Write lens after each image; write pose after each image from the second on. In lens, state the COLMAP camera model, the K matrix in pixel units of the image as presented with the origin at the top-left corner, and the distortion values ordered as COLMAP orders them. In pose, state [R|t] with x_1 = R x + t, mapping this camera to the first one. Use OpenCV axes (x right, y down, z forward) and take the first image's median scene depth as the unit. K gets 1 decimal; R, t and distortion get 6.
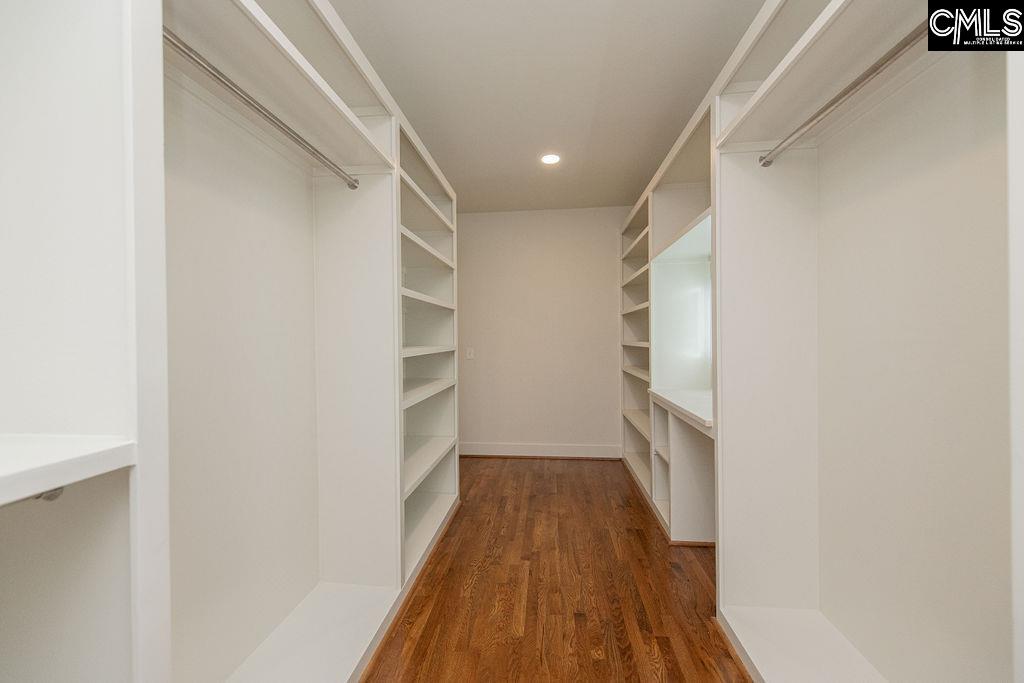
lens RADIAL K [[409.2, 0, 541.6], [0, 409.2, 338.1], [0, 0, 1]] dist [0.000208, -0.000668]
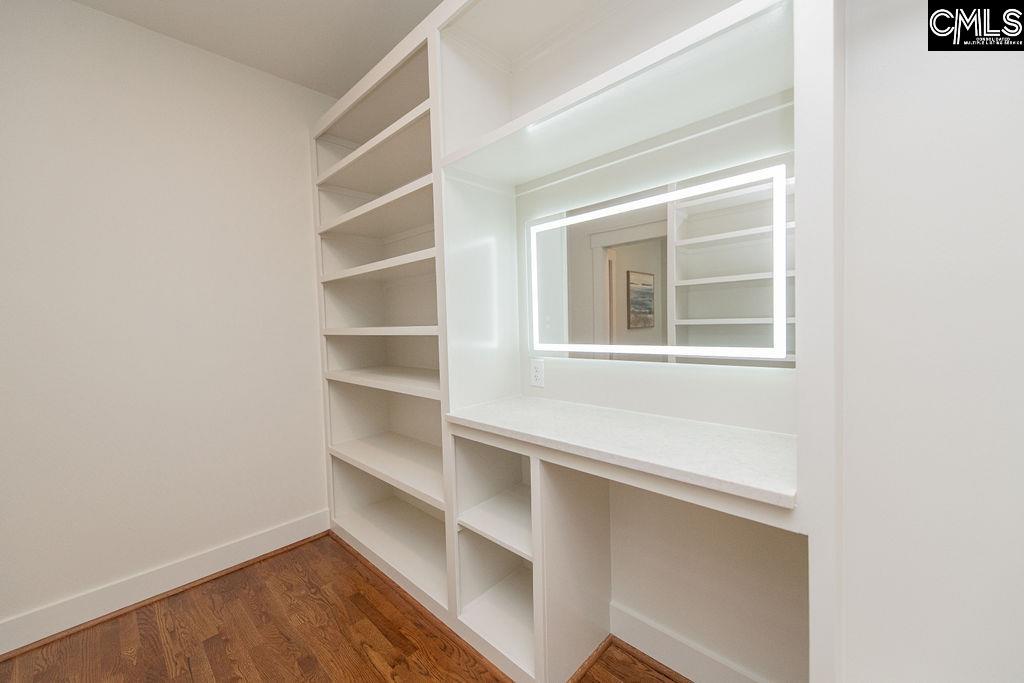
lens RADIAL K [[409.2, 0, 541.6], [0, 409.2, 338.1], [0, 0, 1]] dist [0.000208, -0.000668]
pose [[0.664989, -0.041591, 0.745694, -0.035724], [0.024798, 0.999127, 0.033613, 0.010968], [-0.746441, -0.003861, 0.665440, 0.479573]]
